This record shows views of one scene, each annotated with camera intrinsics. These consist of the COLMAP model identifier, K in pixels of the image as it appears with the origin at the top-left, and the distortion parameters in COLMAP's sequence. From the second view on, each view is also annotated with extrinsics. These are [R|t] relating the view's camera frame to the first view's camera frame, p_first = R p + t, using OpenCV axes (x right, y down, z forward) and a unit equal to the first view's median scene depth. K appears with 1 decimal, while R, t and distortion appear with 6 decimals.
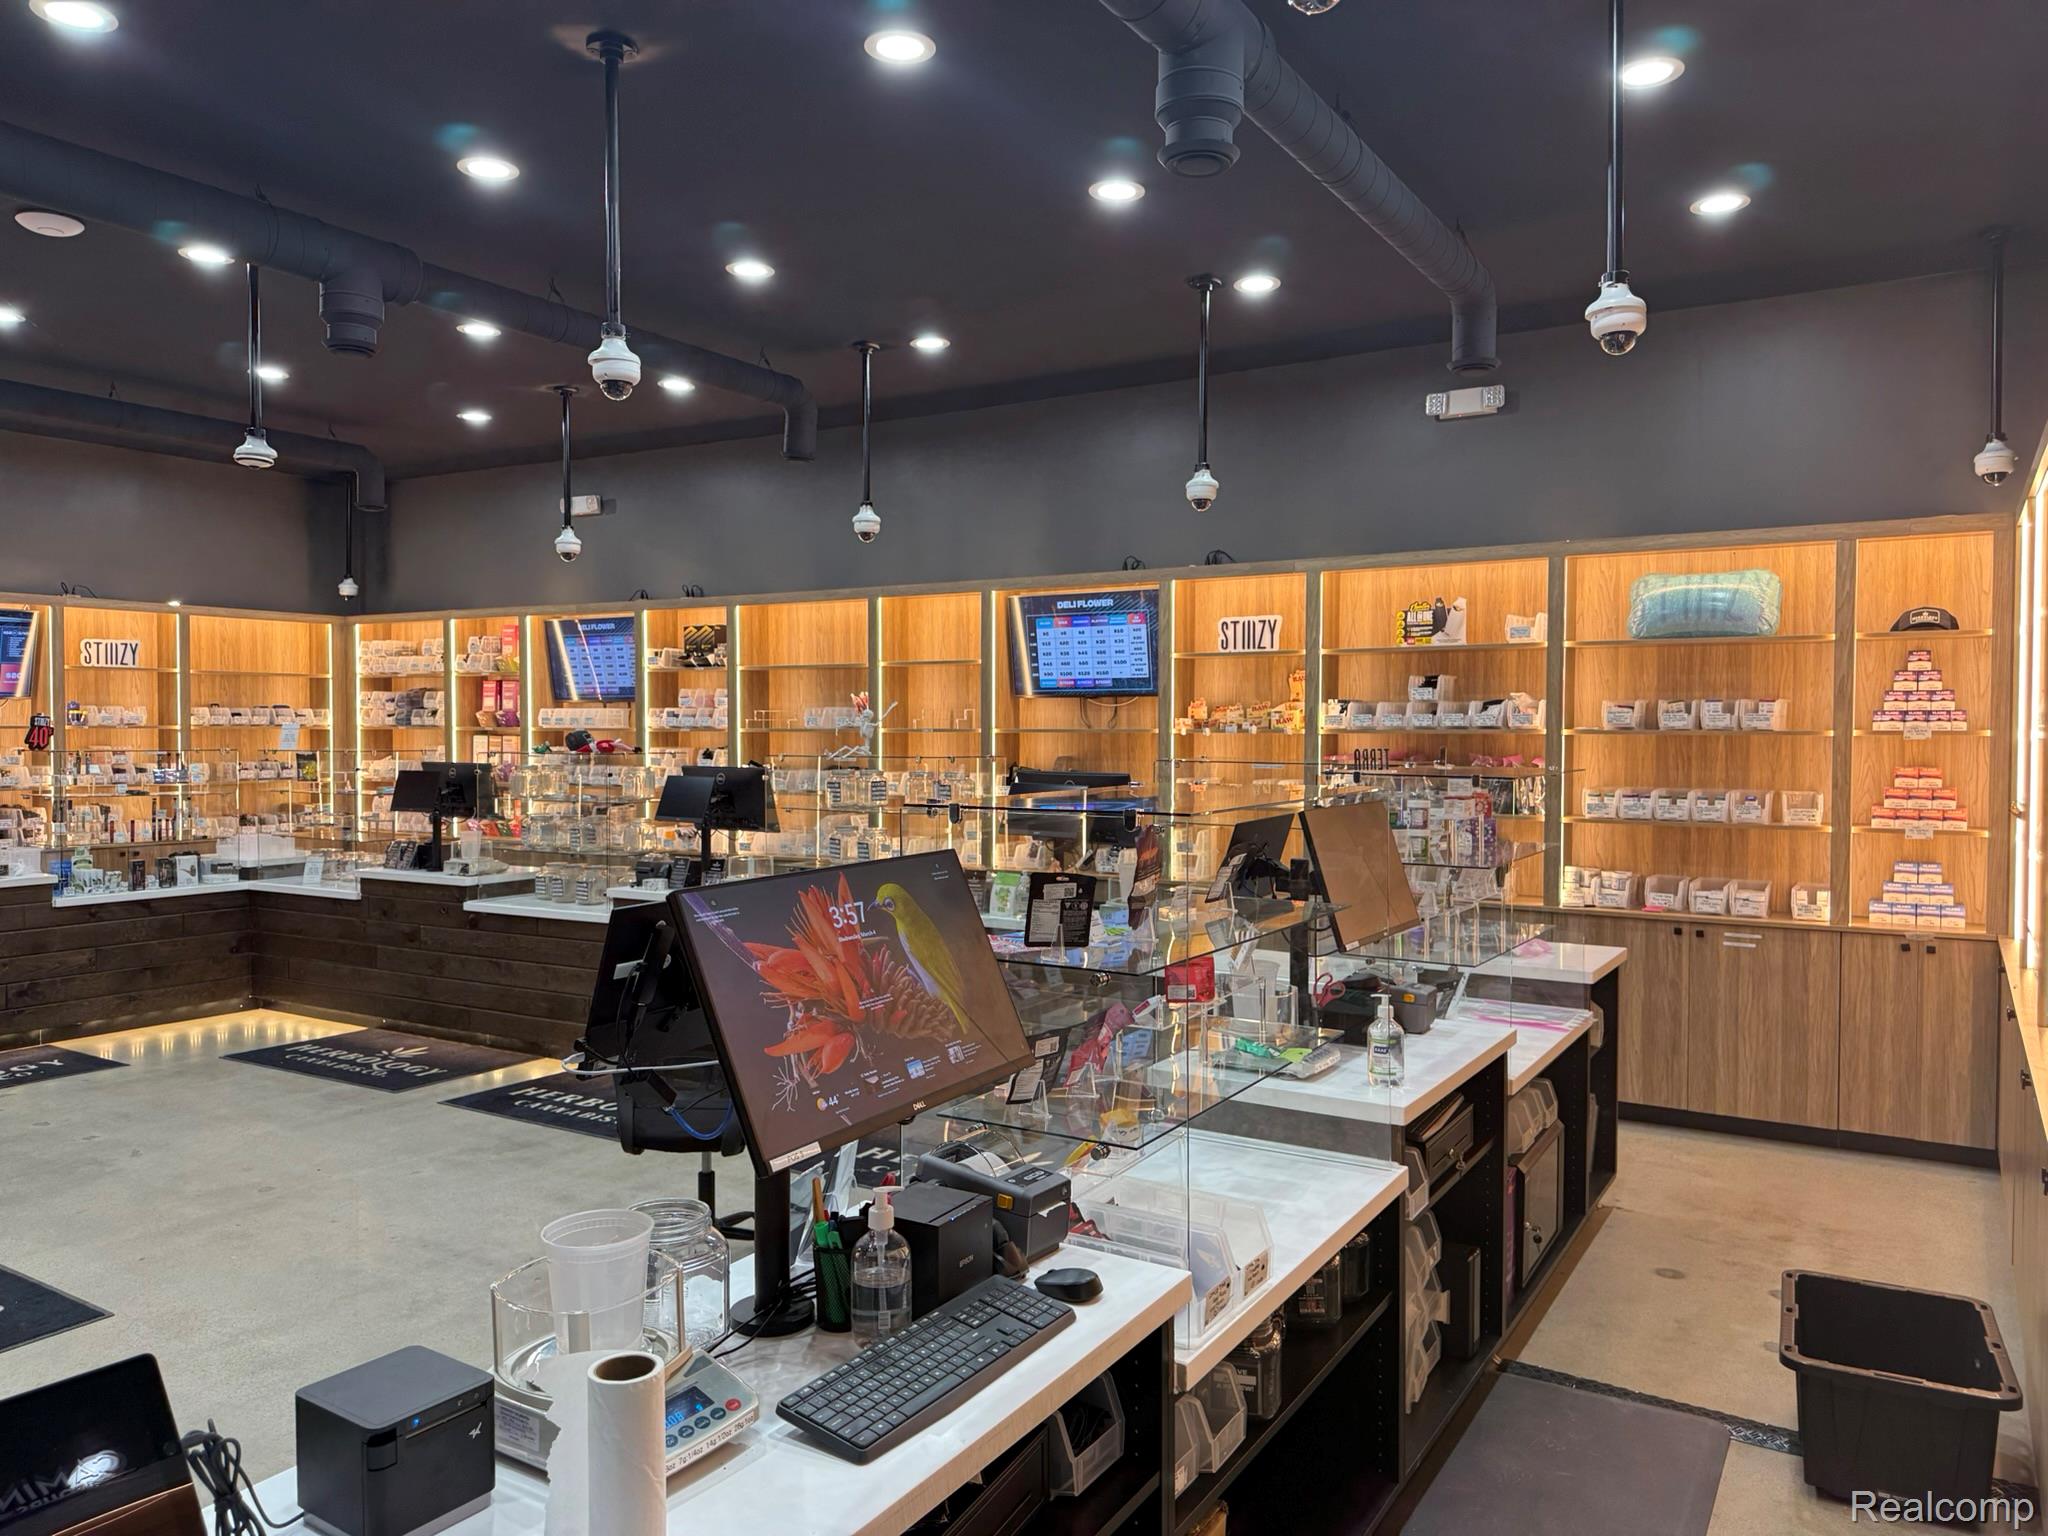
lens RADIAL K [[1459.2, 0, 1031.1], [0, 1459.2, 767.4], [0, 0, 1]] dist [0.011781, -0.007469]
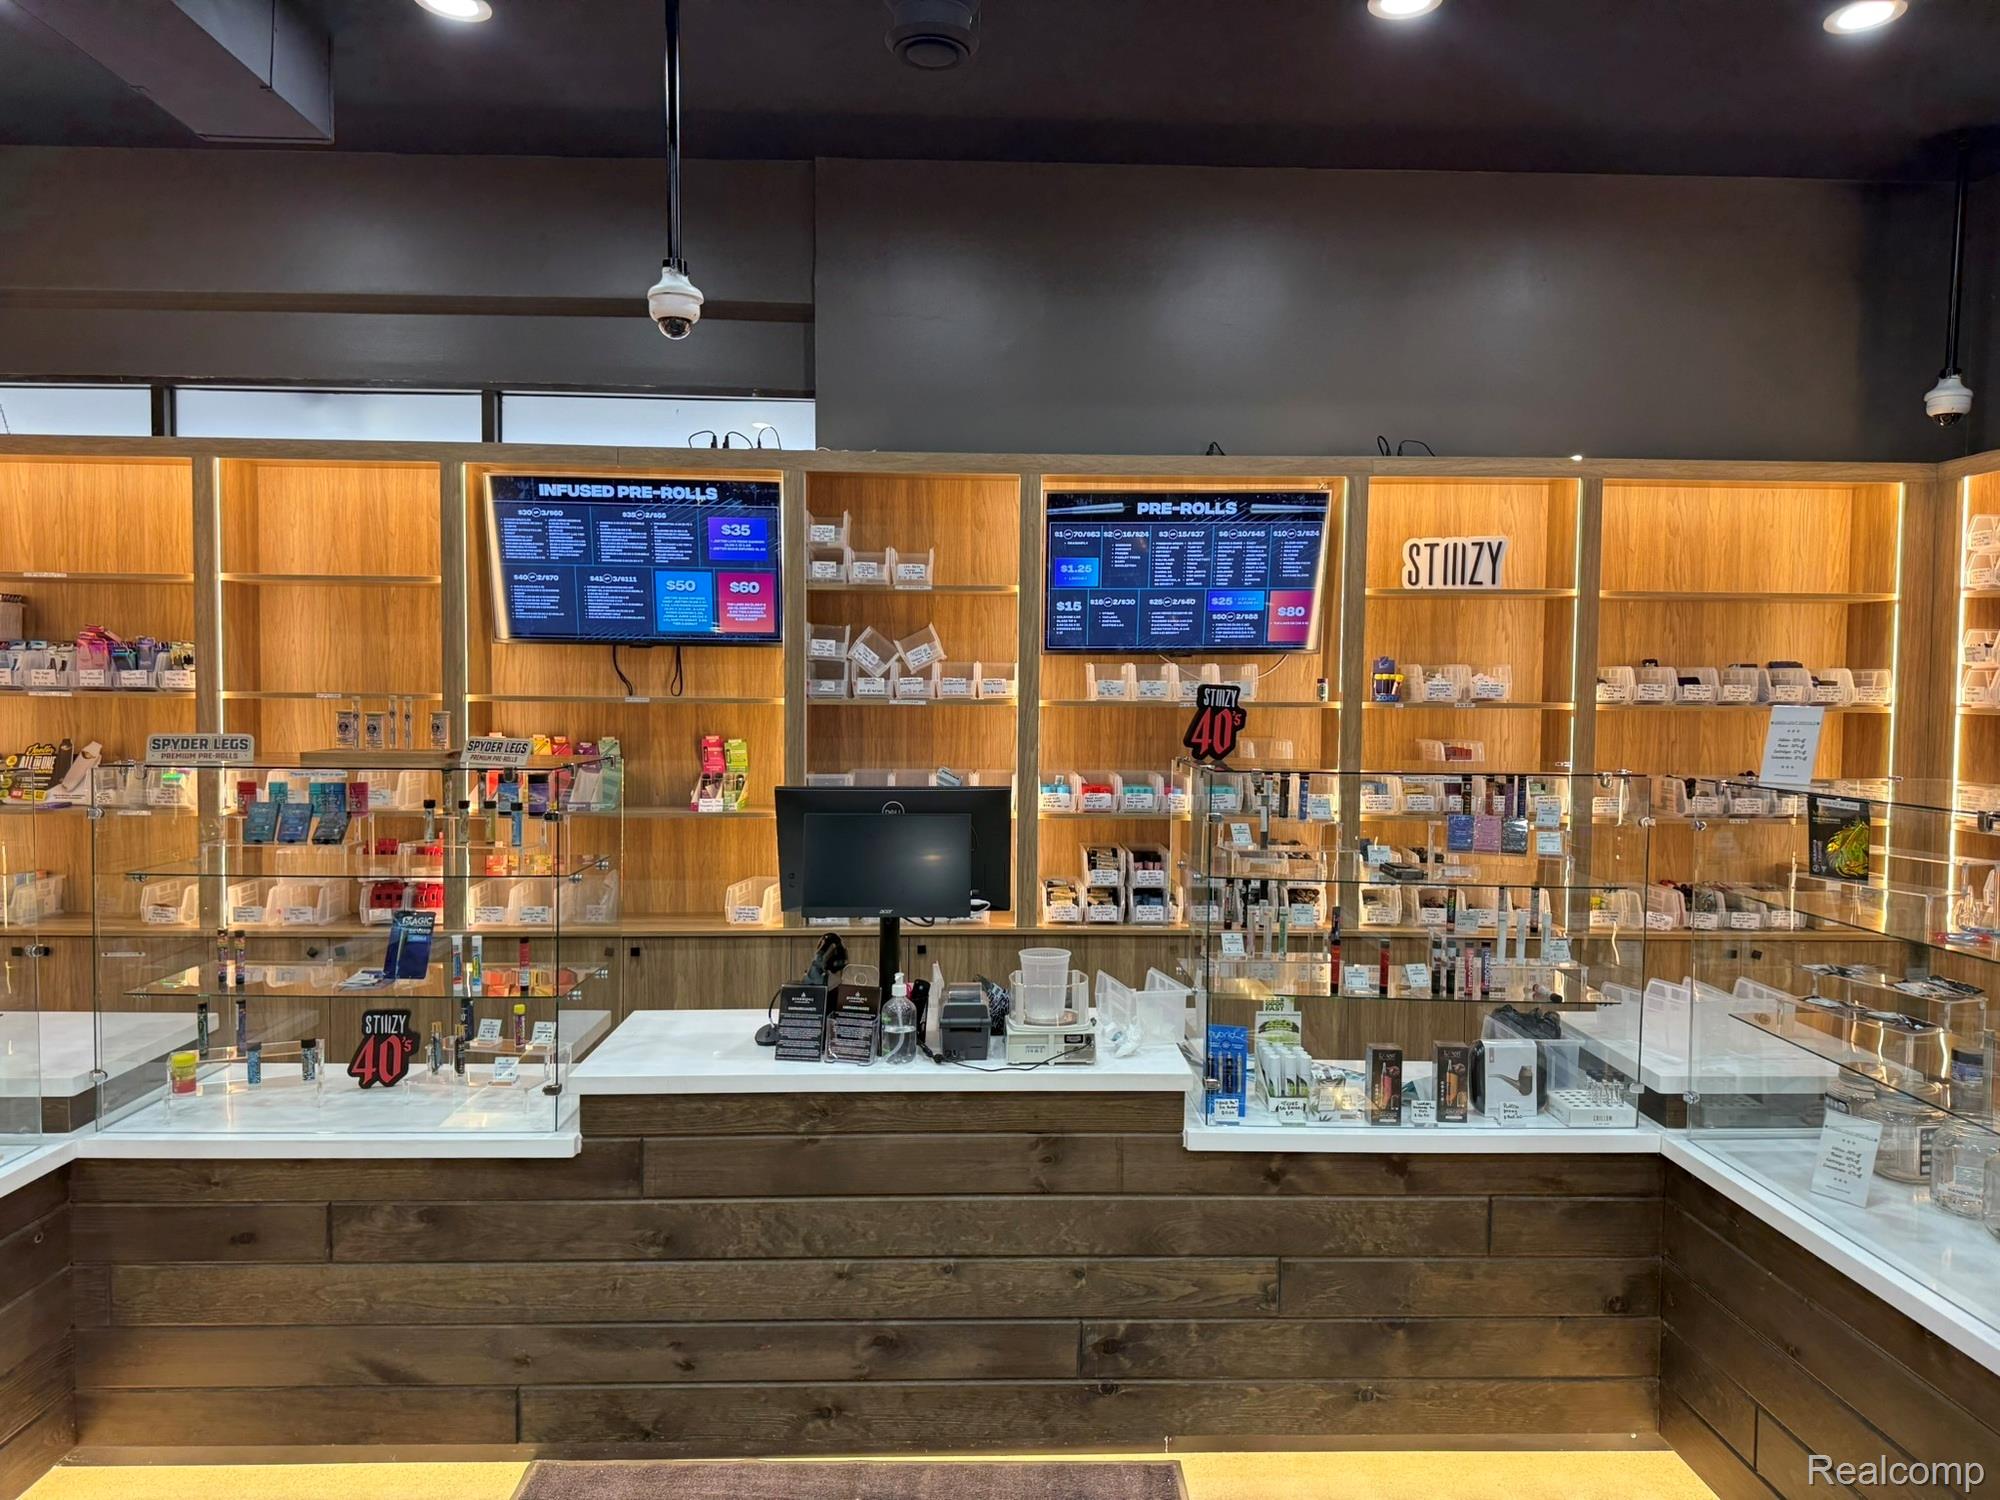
lens RADIAL K [[1425.0, 0, 1007.5], [0, 1425.0, 753.5], [0, 0, 1]] dist [0.011781, -0.007469]
pose [[0.556644, 0.038510, -0.829858, -0.290516], [-0.029923, 0.999206, 0.026298, -0.018869], [0.830212, 0.010193, 0.557354, 0.579396]]
